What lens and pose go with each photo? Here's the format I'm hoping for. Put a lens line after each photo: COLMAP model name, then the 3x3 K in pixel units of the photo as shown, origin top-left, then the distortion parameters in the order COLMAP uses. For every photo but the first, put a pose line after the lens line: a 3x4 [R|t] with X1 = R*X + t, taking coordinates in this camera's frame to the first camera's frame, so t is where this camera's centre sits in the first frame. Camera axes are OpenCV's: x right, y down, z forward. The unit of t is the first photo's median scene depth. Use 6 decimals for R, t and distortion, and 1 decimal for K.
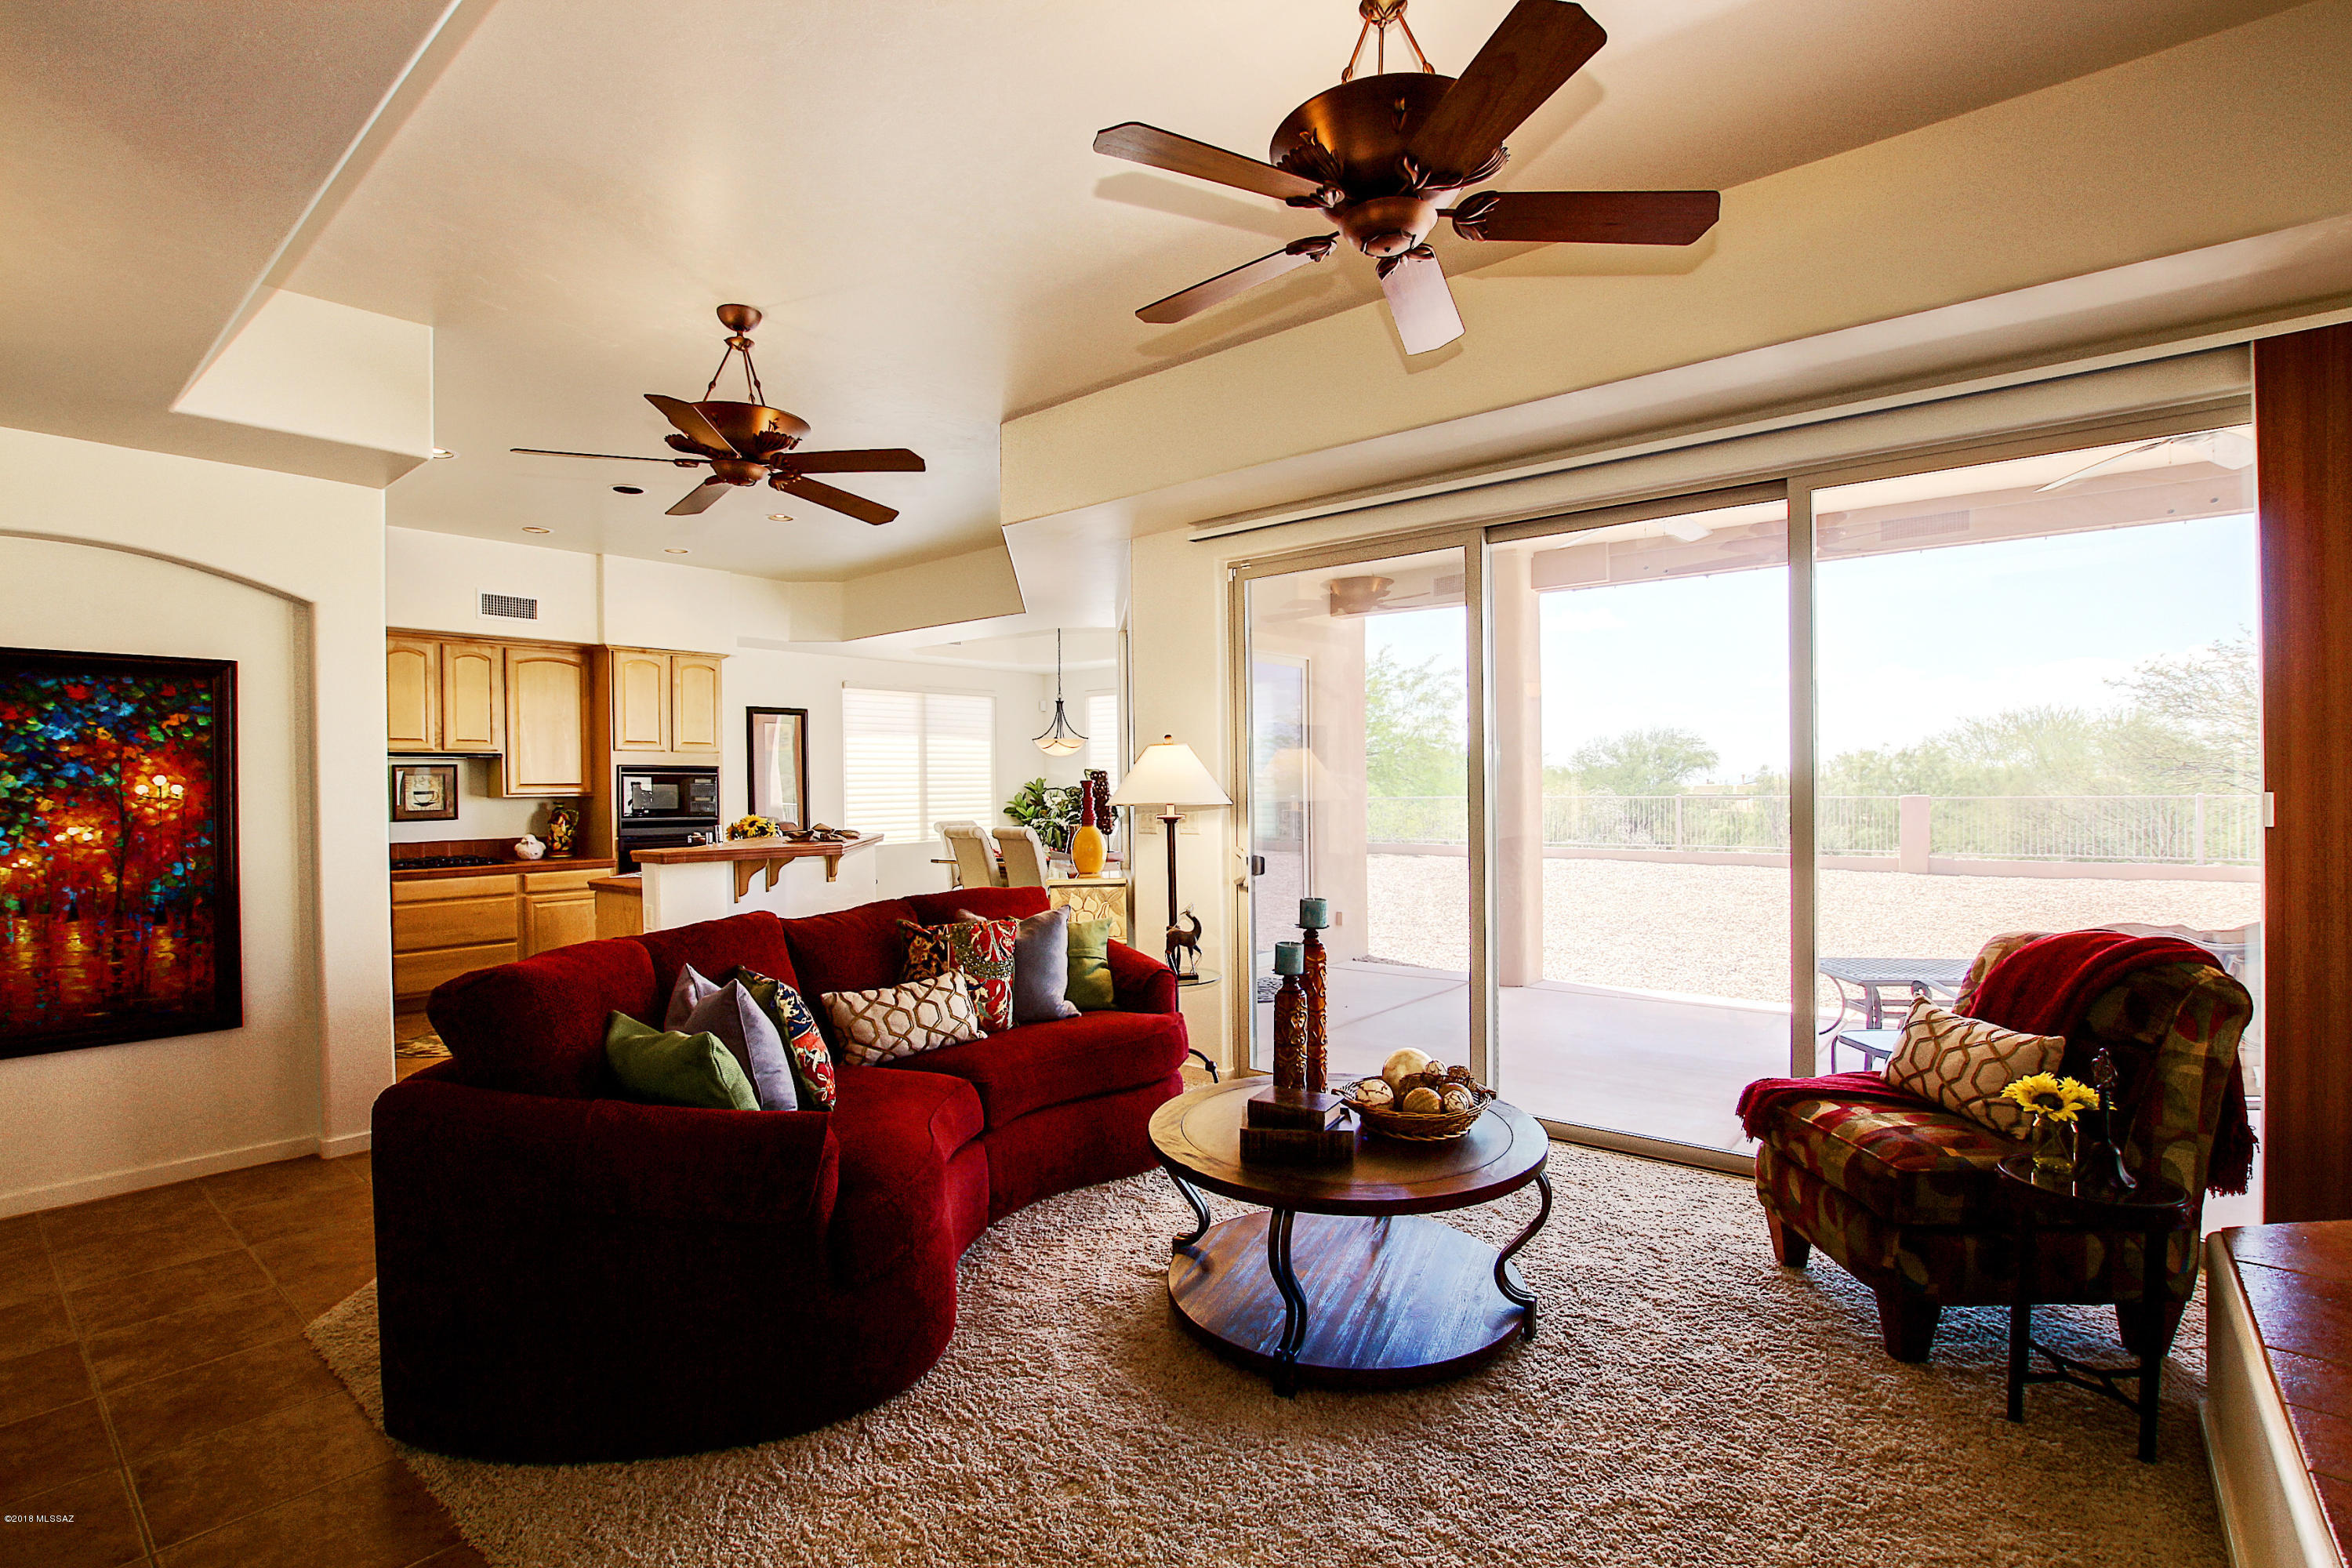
lens RADIAL K [[1088.2, 0, 1184.7], [0, 1088.2, 794.2], [0, 0, 1]] dist [-0.026160, 0.000764]
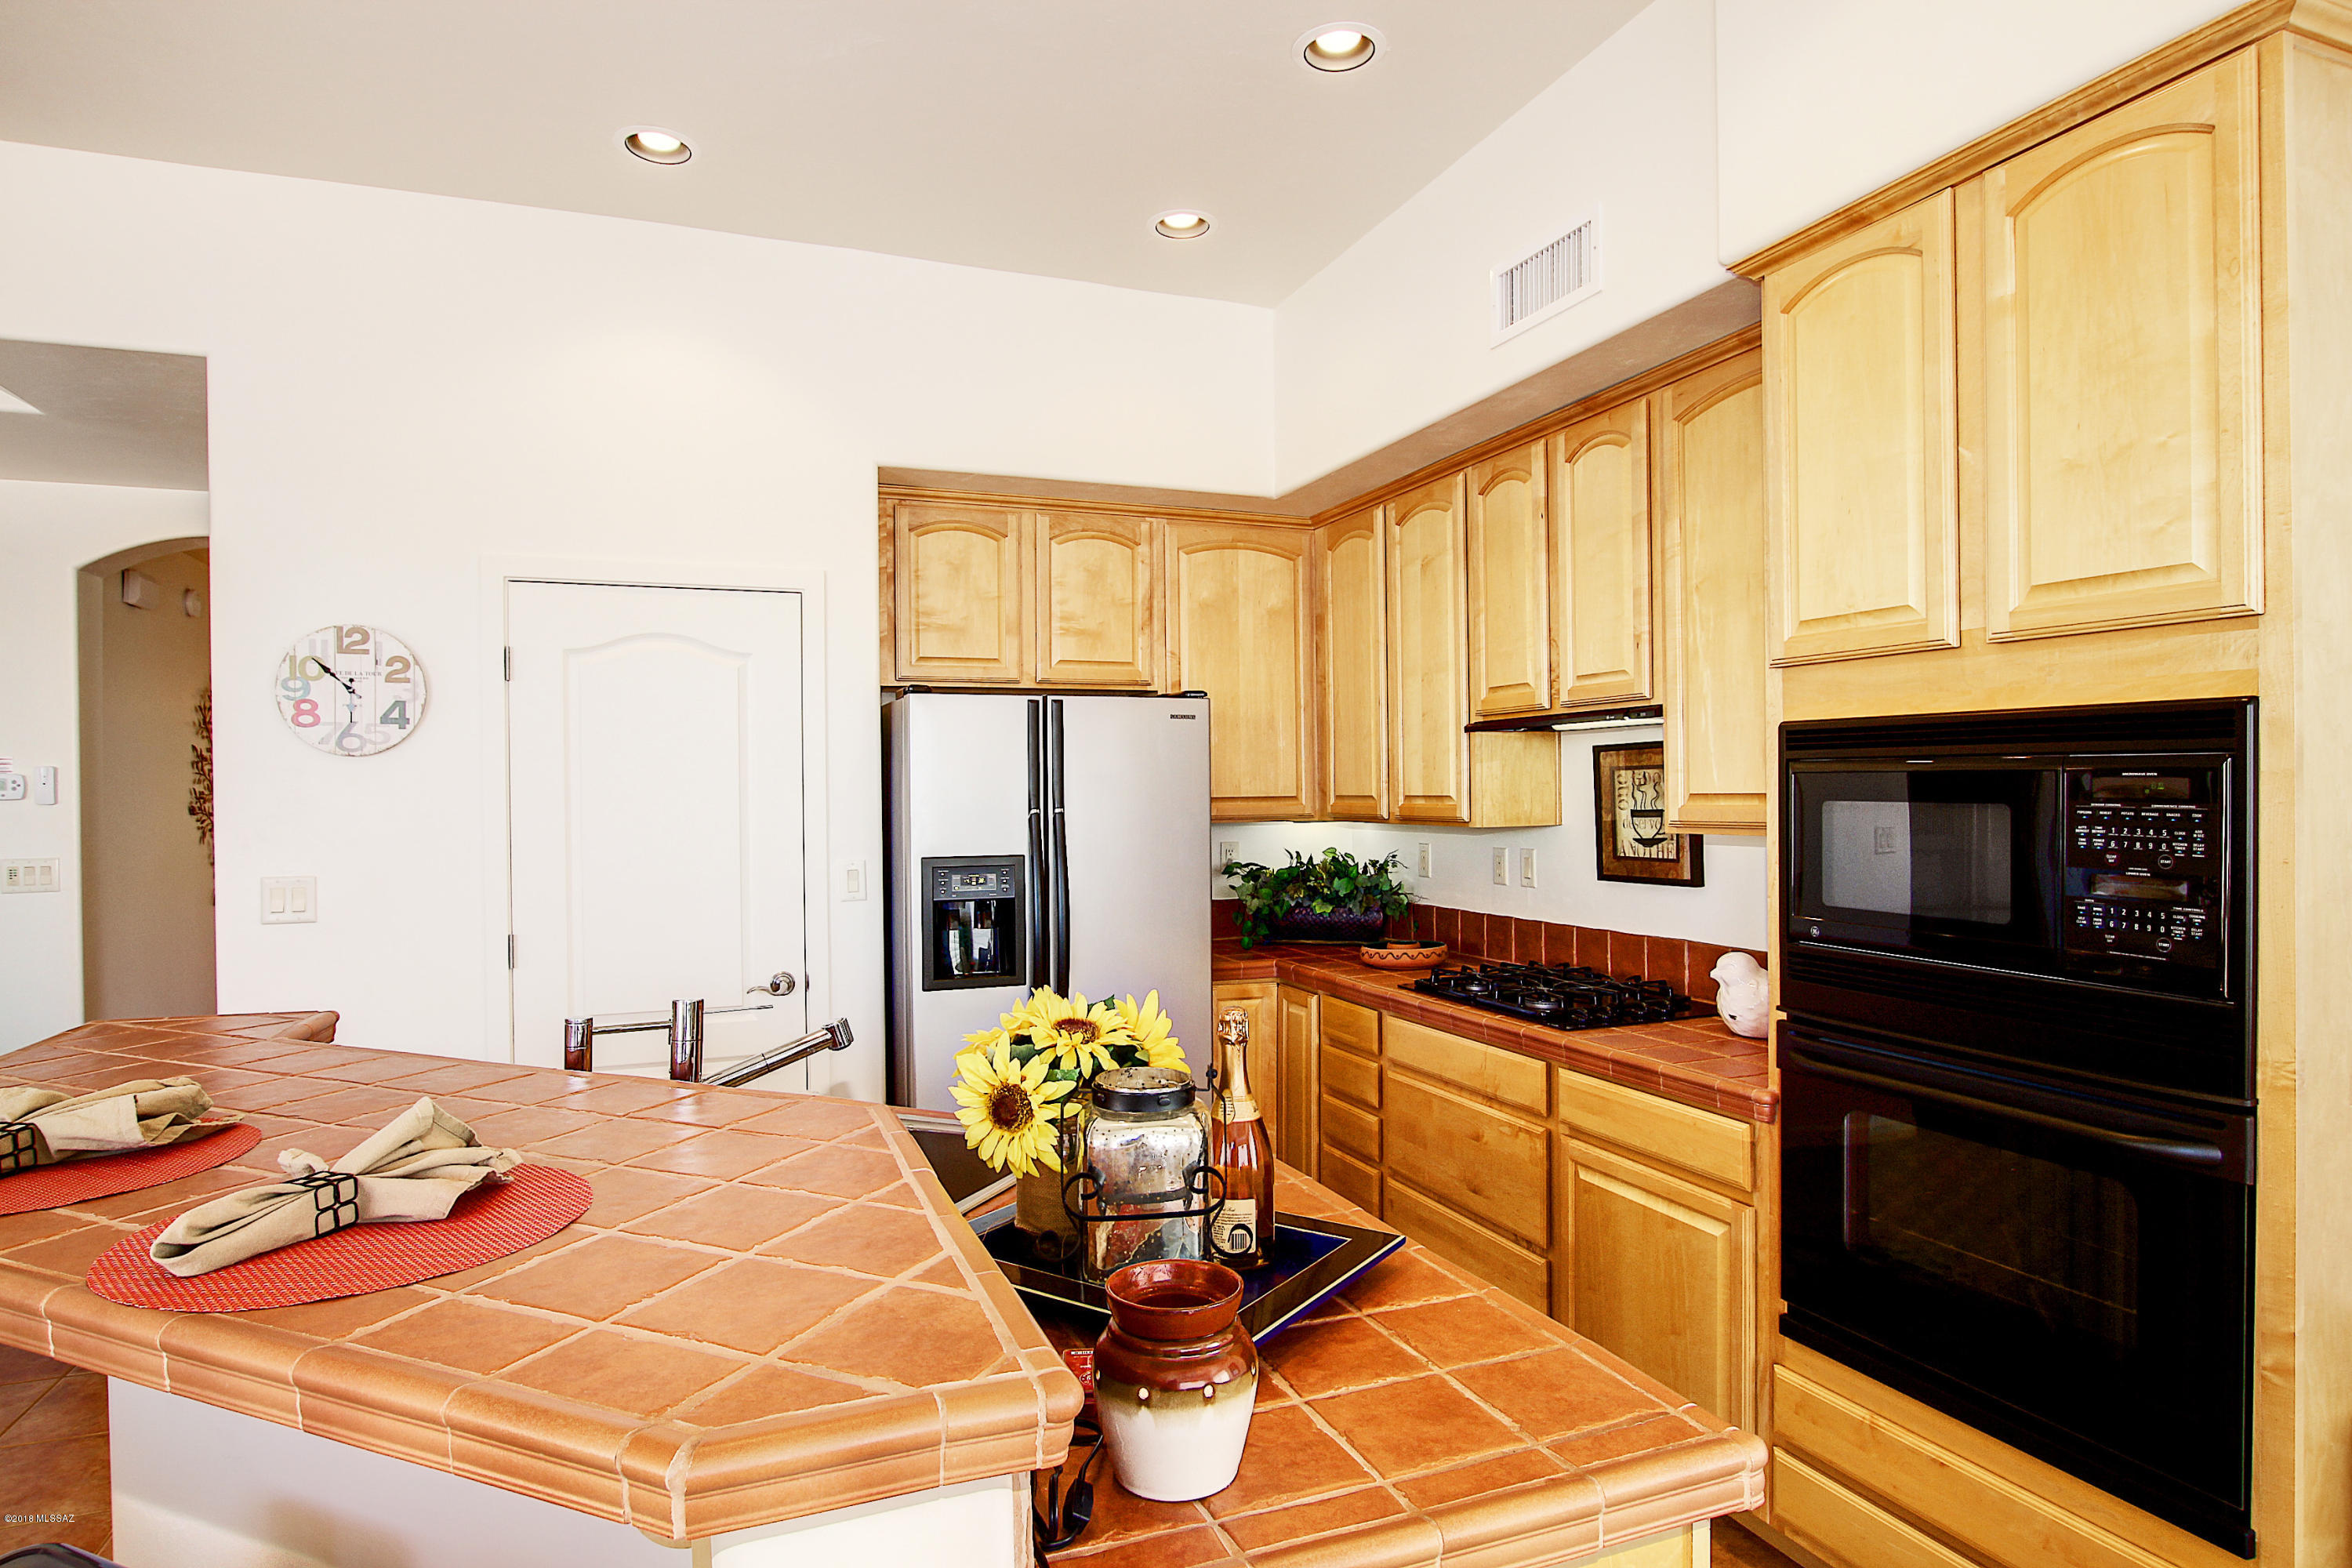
lens RADIAL K [[1292.8, 0, 1183.4], [0, 1292.8, 798.9], [0, 0, 1]] dist [-0.022729, 0.001107]
pose [[-0.486353, 0.021925, -0.873487, -0.203874], [0.009735, 0.999759, 0.019673, -0.017180], [0.873708, 0.001064, -0.486449, 1.062715]]
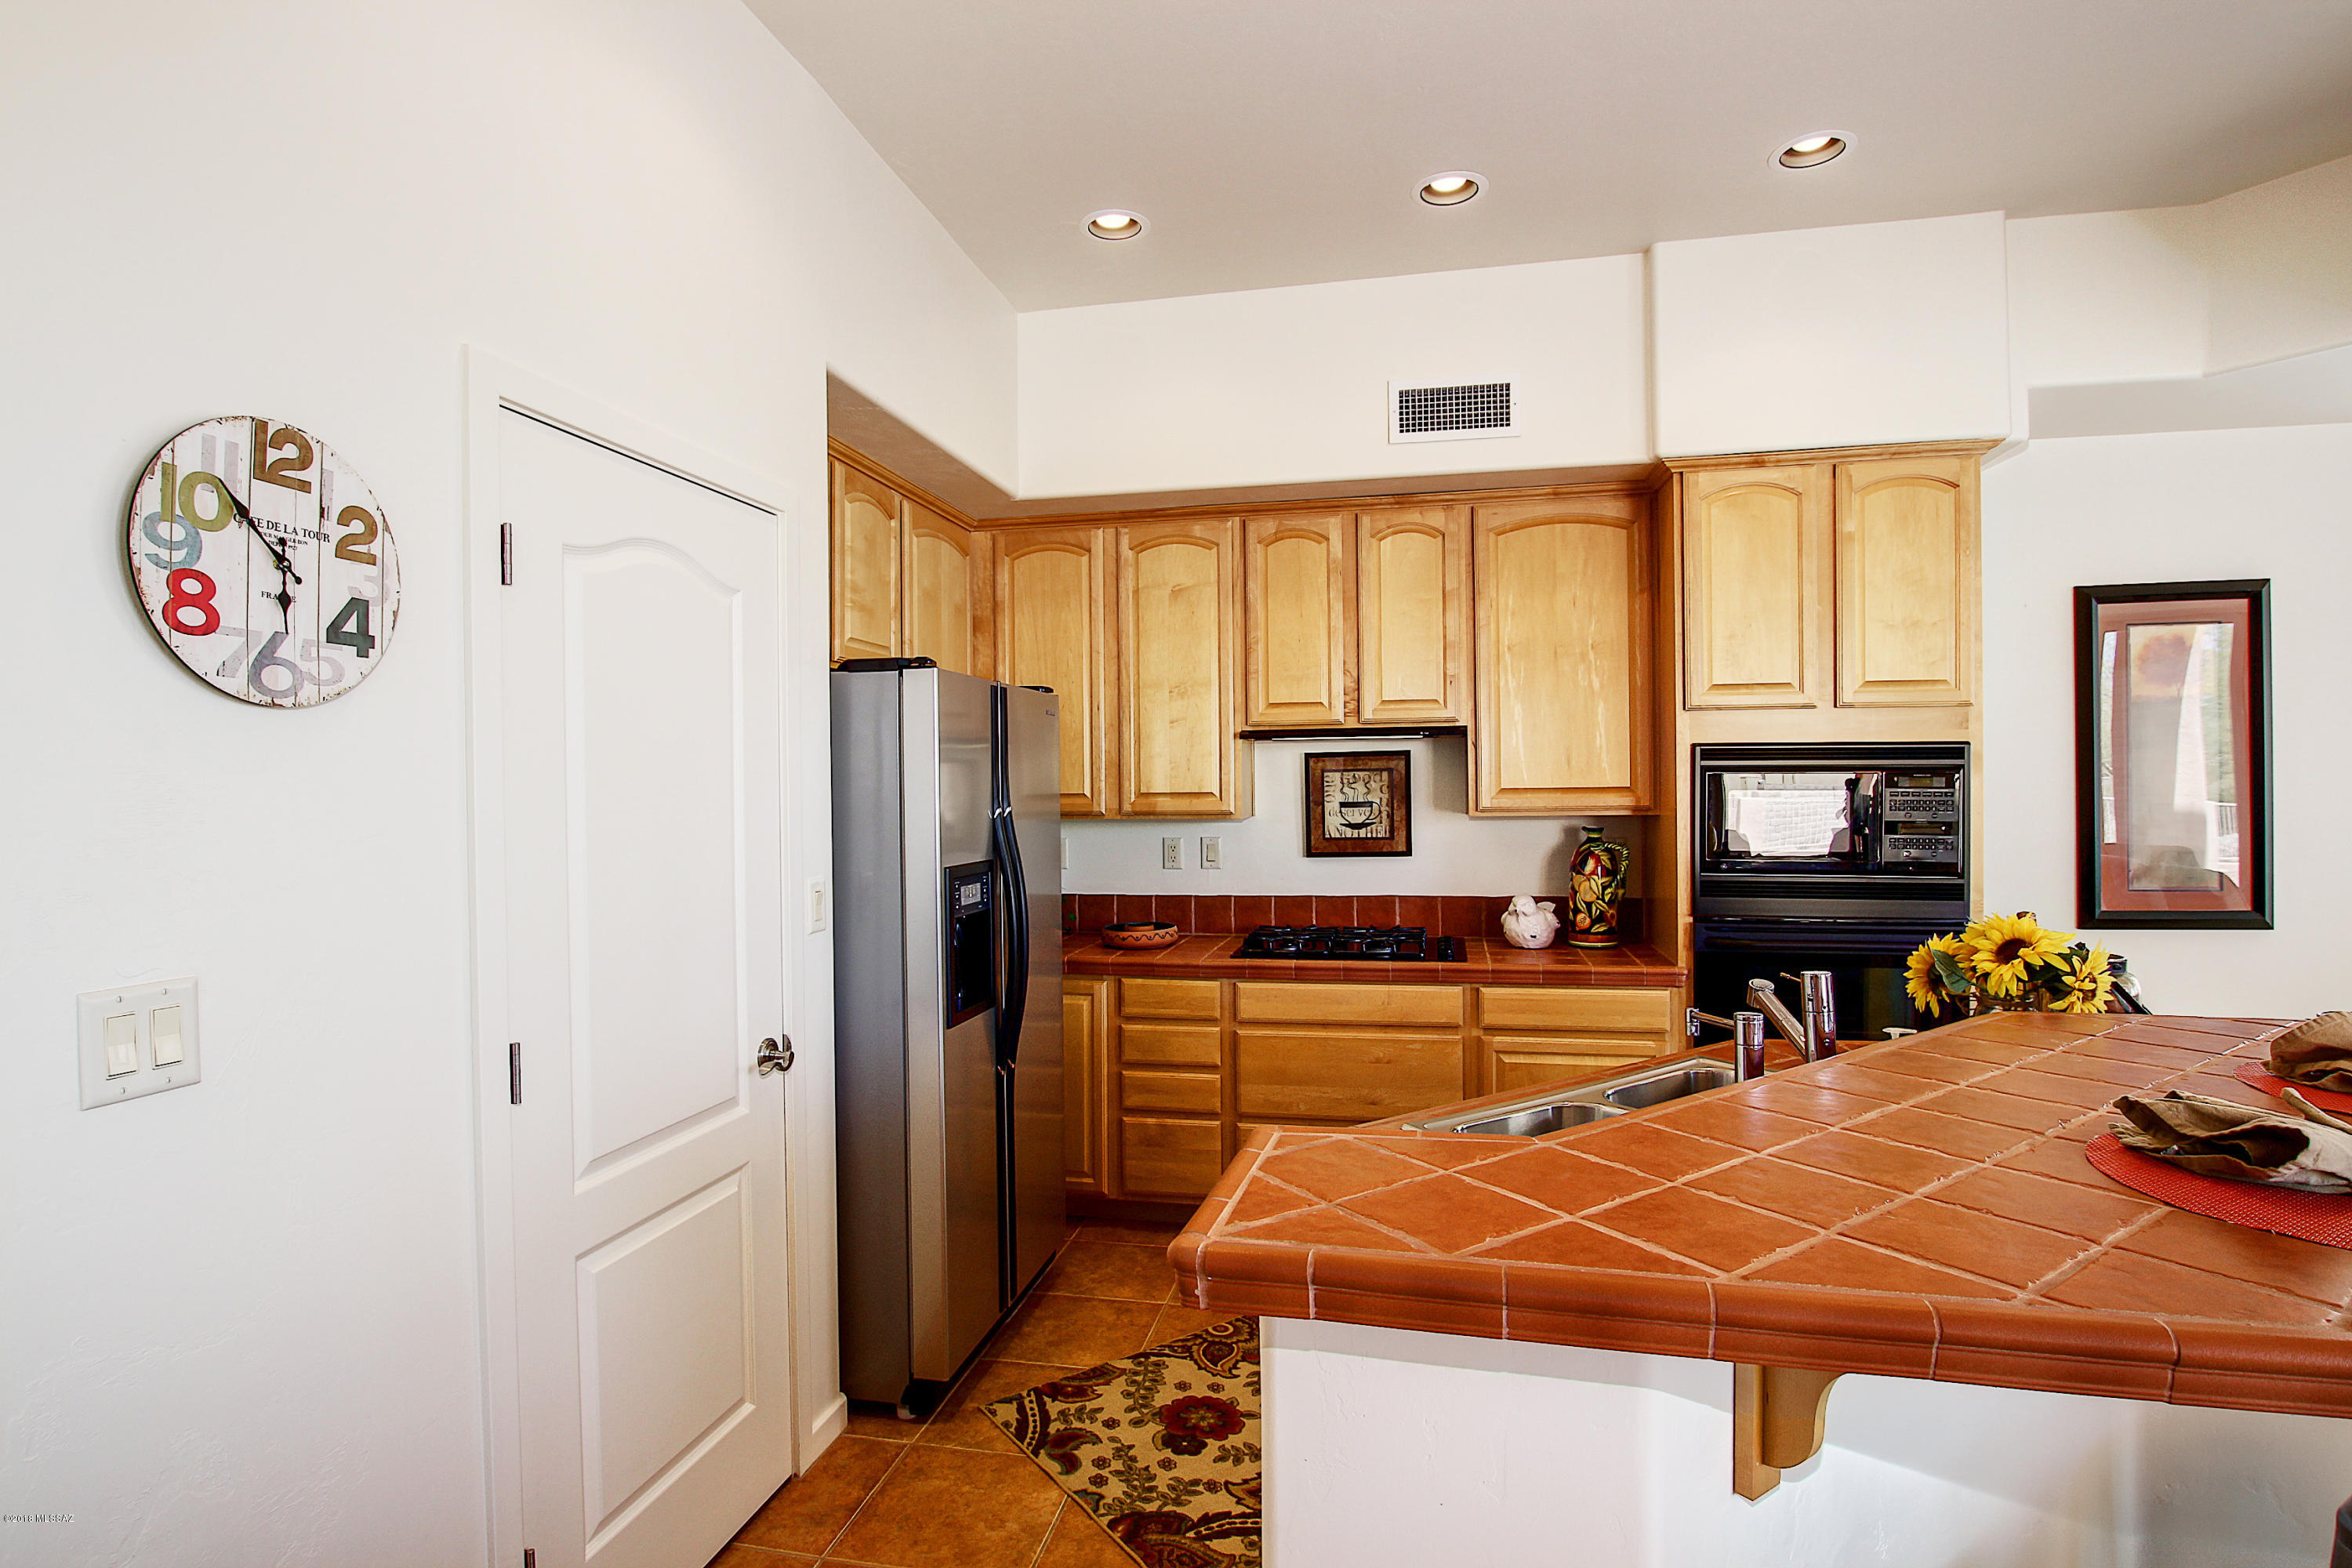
lens RADIAL K [[1192.8, 0, 1173.5], [0, 1192.8, 794.1], [0, 0, 1]] dist [-0.024867, 0.000551]
pose [[0.464854, 0.013827, -0.885279, -0.219430], [-0.000560, 0.999882, 0.015322, -0.015137], [0.885387, -0.006627, 0.464807, 0.630664]]
